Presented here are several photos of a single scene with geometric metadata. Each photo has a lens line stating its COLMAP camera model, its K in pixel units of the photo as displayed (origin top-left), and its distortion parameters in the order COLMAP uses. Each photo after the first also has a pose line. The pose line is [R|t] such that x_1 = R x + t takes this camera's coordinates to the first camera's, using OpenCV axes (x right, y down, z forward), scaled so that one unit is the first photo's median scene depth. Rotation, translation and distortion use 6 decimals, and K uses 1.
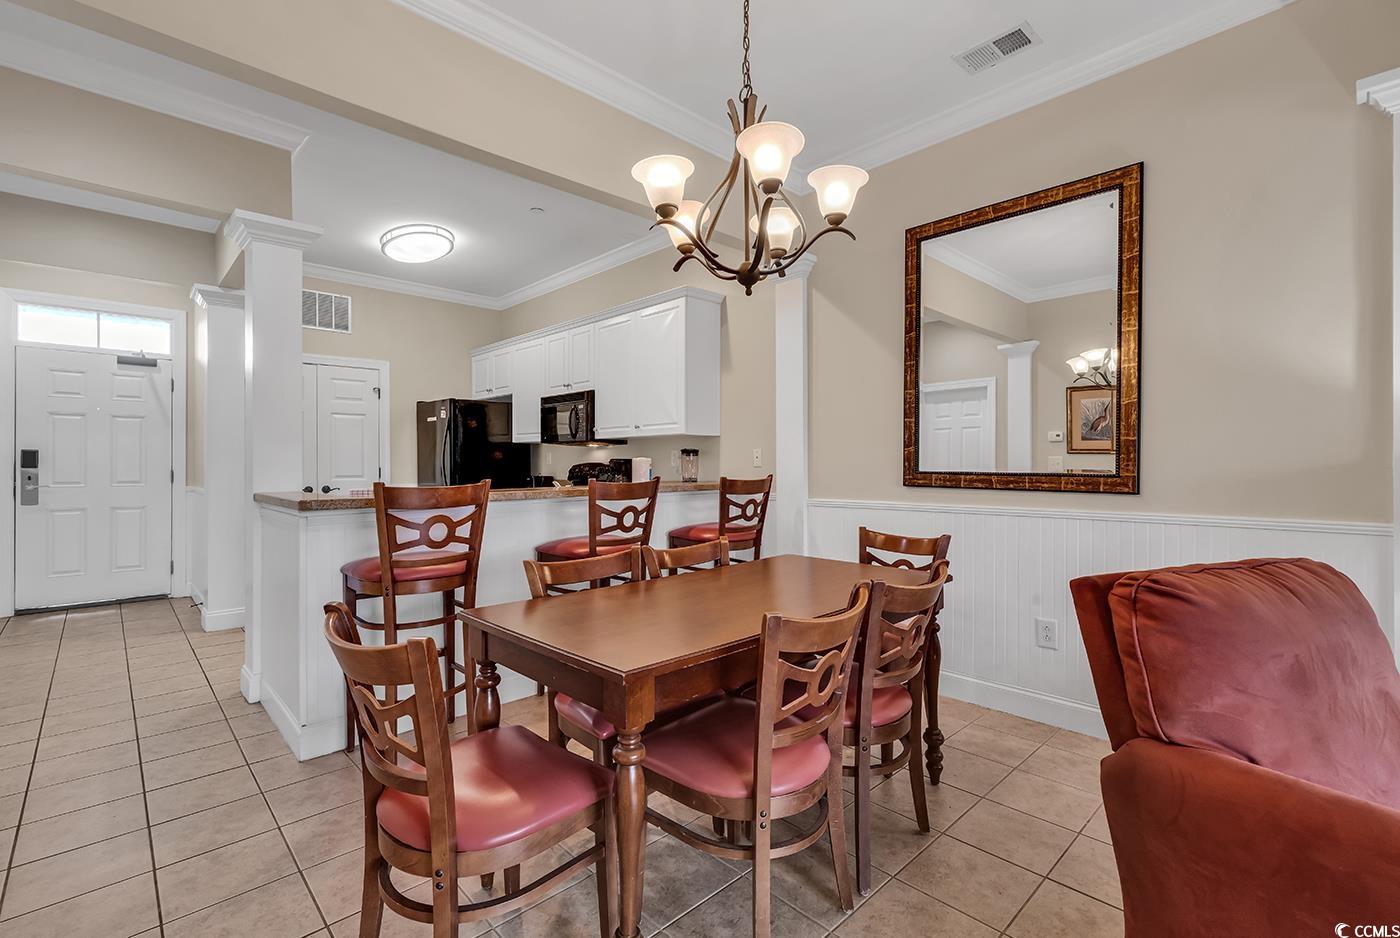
lens RADIAL K [[639.5, 0, 713.6], [0, 639.5, 465.1], [0, 0, 1]] dist [0.010812, 0.000278]
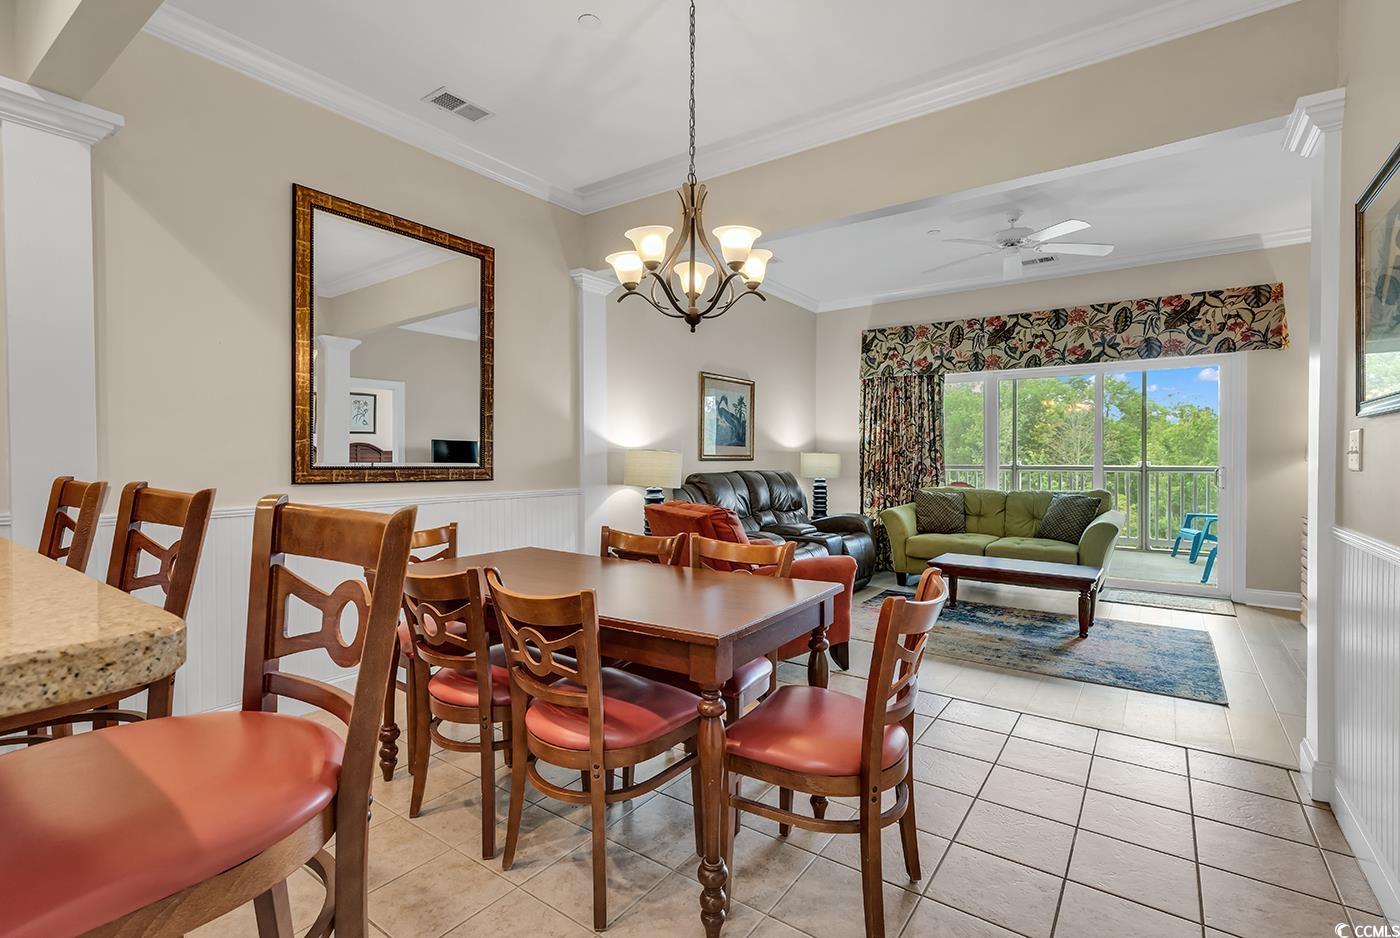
lens RADIAL K [[639.5, 0, 697.4], [0, 639.5, 466.3], [0, 0, 1]] dist [0.010812, 0.000278]
pose [[-0.178018, -0.010307, 0.983973, -0.475594], [-0.000549, 0.999946, 0.010375, -0.000270], [-0.984027, 0.001307, -0.178014, 0.463356]]
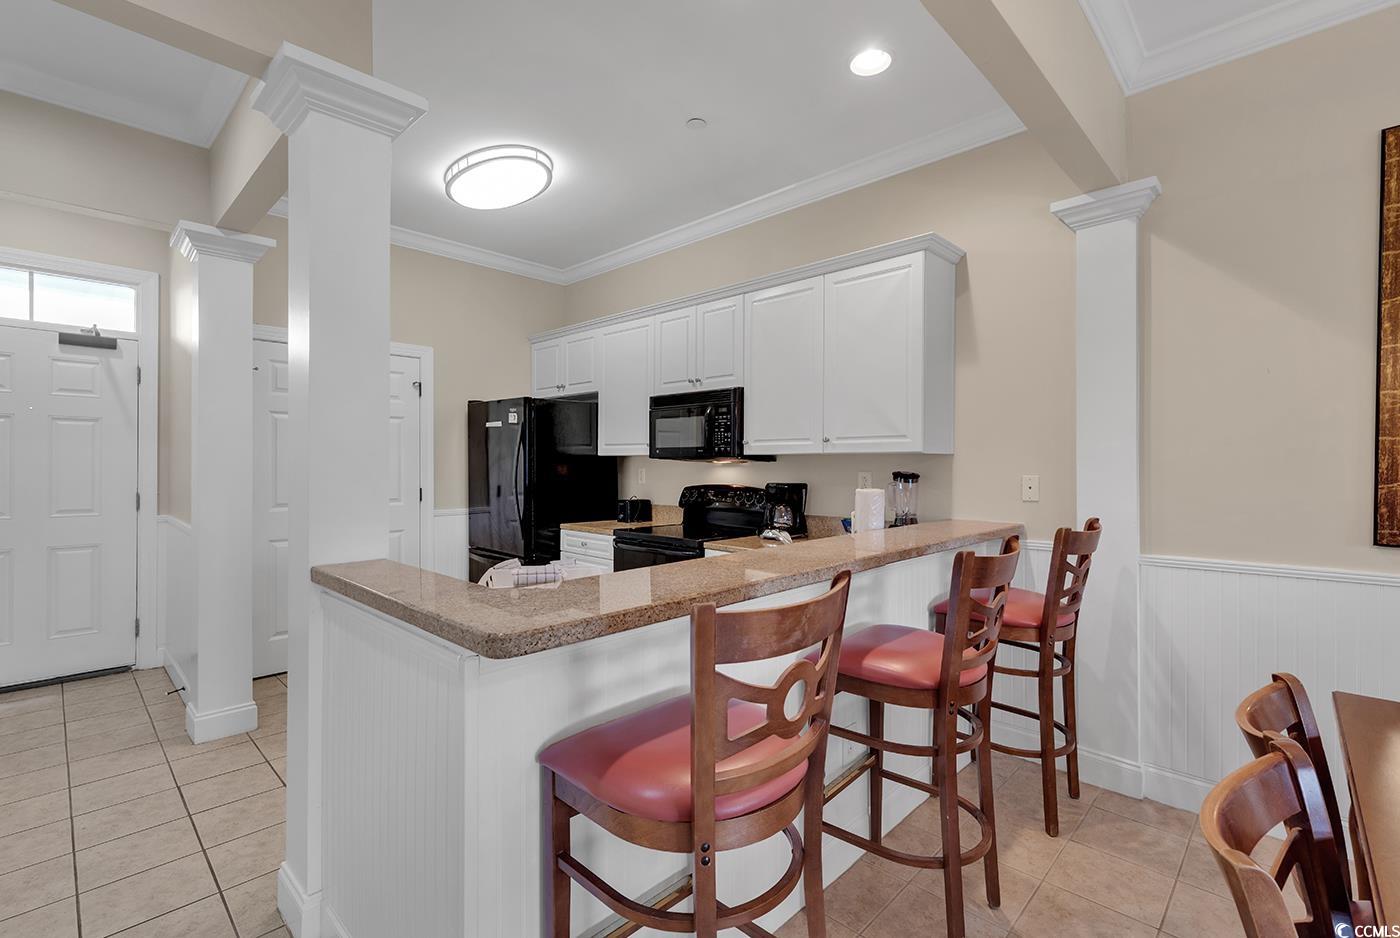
lens RADIAL K [[639.5, 0, 708.1], [0, 639.5, 466.4], [0, 0, 1]] dist [0.010812, 0.000278]
pose [[0.999232, 0.004144, 0.038973, -0.279798], [-0.004246, 0.999988, 0.002513, -0.032441], [-0.038962, -0.002677, 0.999237, 0.307248]]
